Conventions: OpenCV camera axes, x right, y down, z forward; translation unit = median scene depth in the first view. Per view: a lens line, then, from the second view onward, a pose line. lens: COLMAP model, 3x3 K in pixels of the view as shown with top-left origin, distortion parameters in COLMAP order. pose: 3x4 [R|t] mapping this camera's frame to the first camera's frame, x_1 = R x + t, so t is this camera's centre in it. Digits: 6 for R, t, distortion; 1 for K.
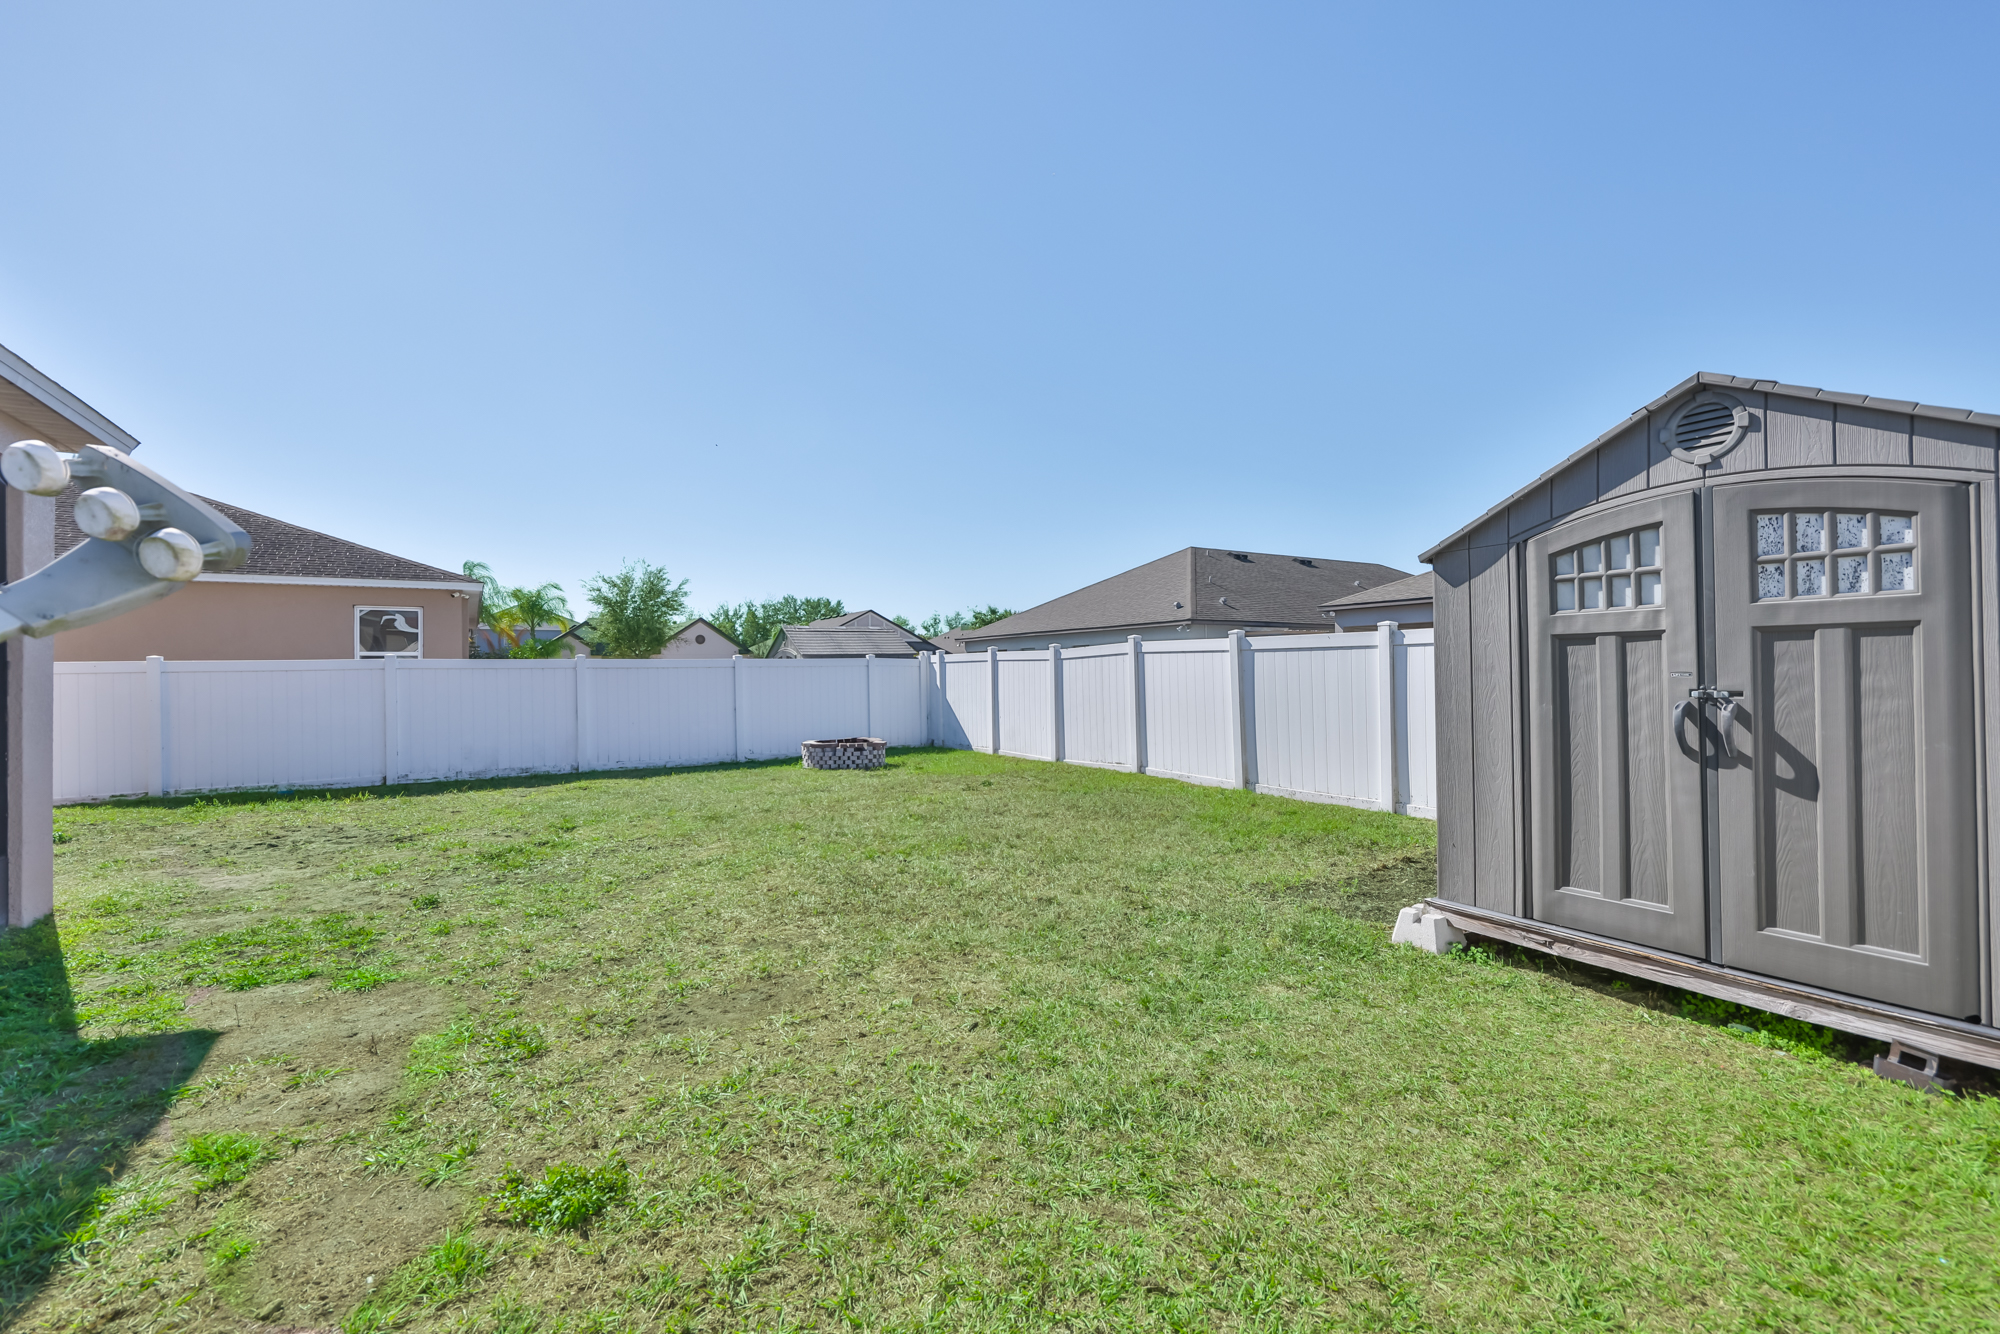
lens RADIAL K [[847.9, 0, 989.2], [0, 847.9, 665.9], [0, 0, 1]] dist [-0.000691, 0.000163]
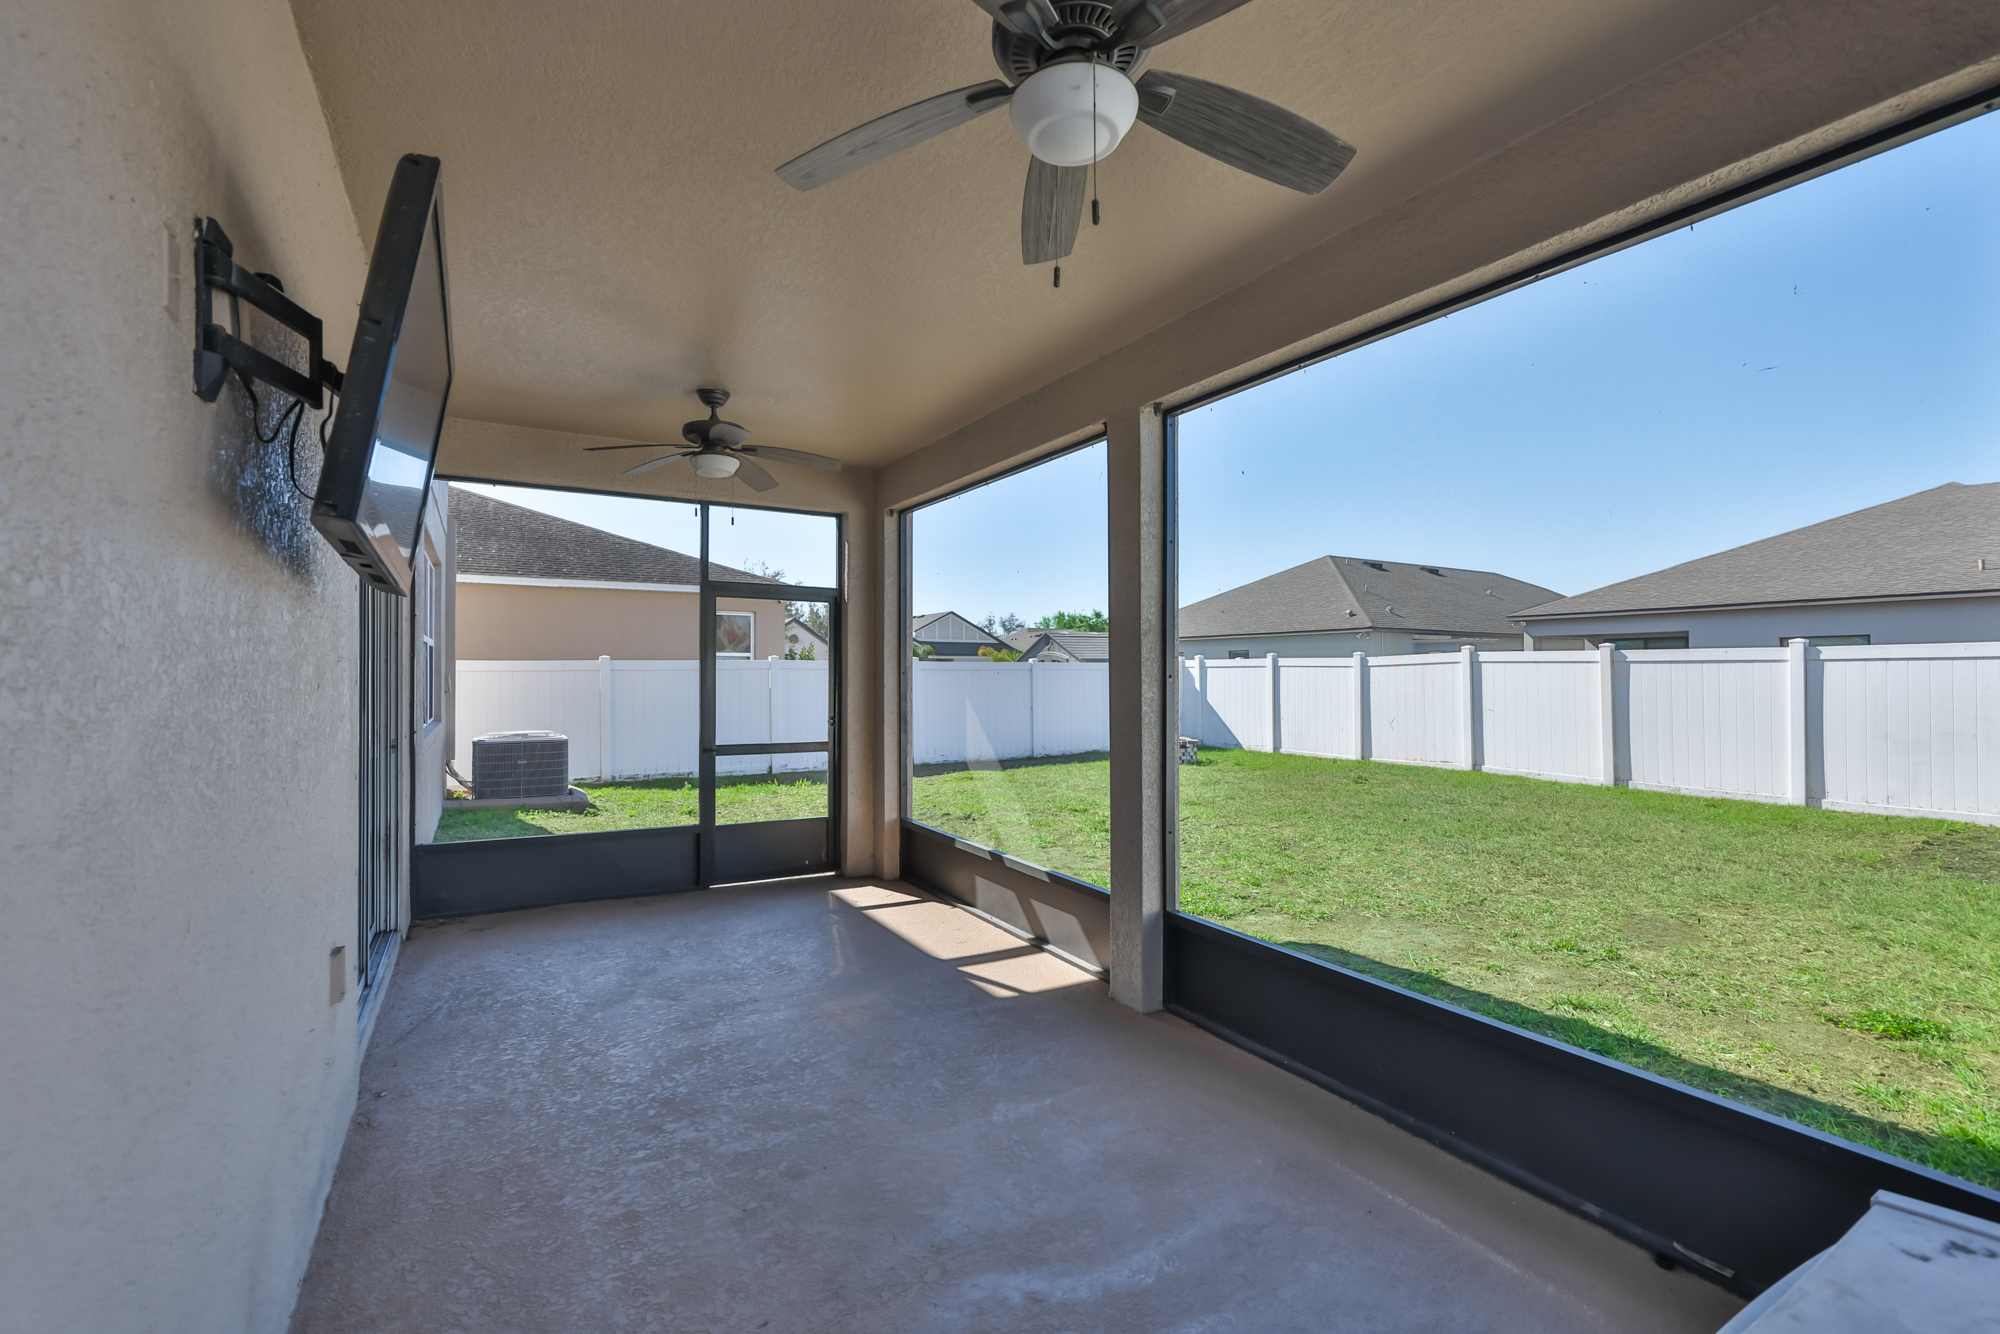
lens RADIAL K [[845.6, 0, 1001.3], [0, 845.6, 699.2], [0, 0, 1]] dist [0.002175, 0.000122]
pose [[0.999897, 0.010184, -0.010143, -0.519802], [-0.009787, 0.999211, 0.038501, -0.004395], [0.010527, -0.038398, 0.999207, -0.134931]]
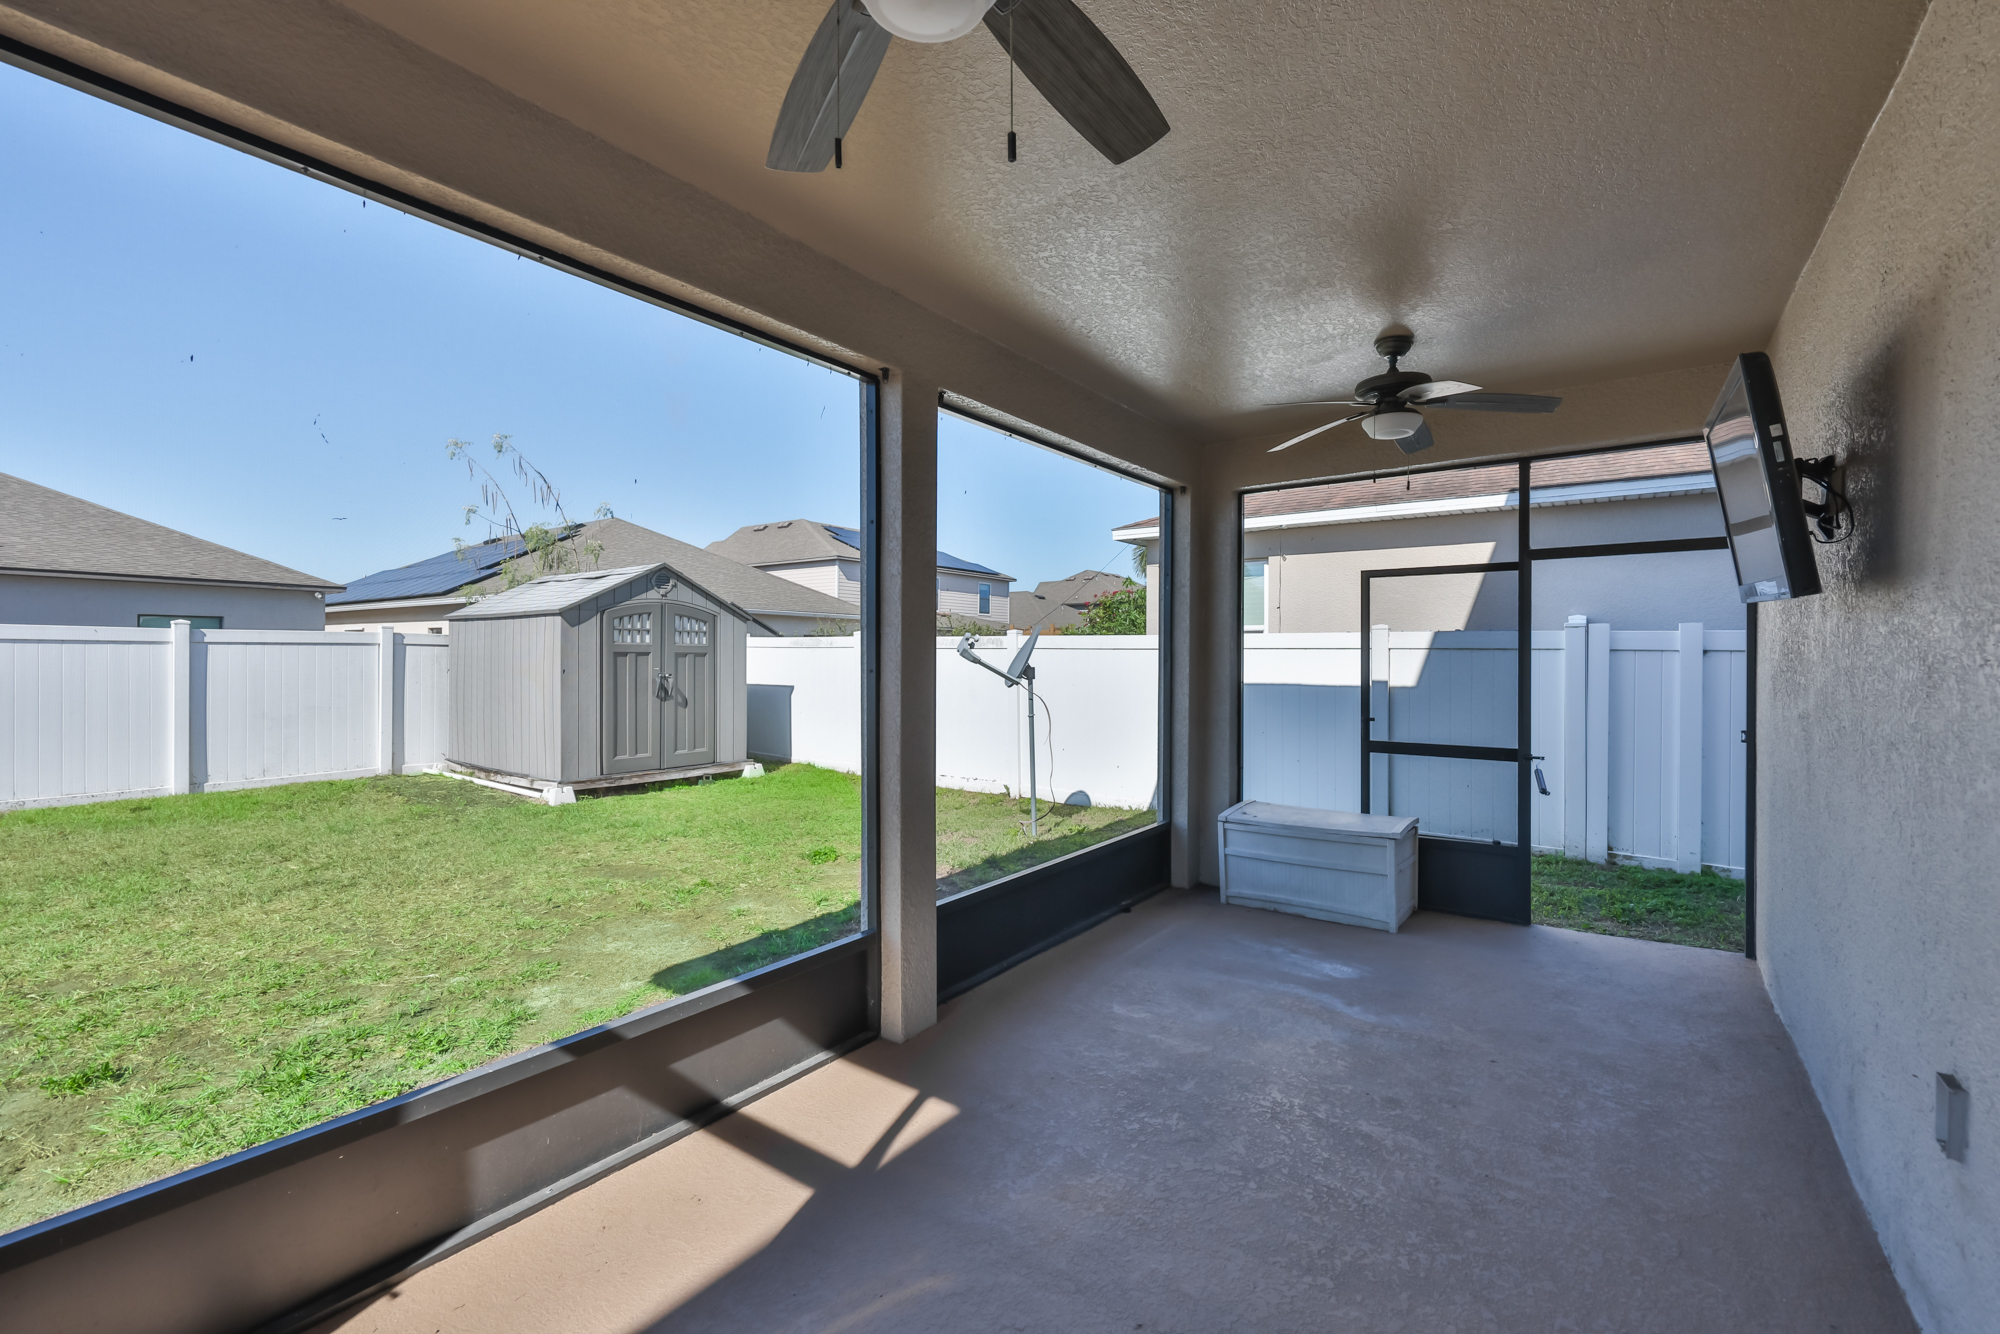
lens RADIAL K [[843.2, 0, 1000.0], [0, 843.2, 667.0], [0, 0, 1]] dist [0.004764, 0.000349]
pose [[-0.372666, -0.003186, 0.927960, -0.815382], [-0.009757, 0.999952, -0.000485, -0.001674], [-0.927914, -0.009235, -0.372679, 0.369988]]
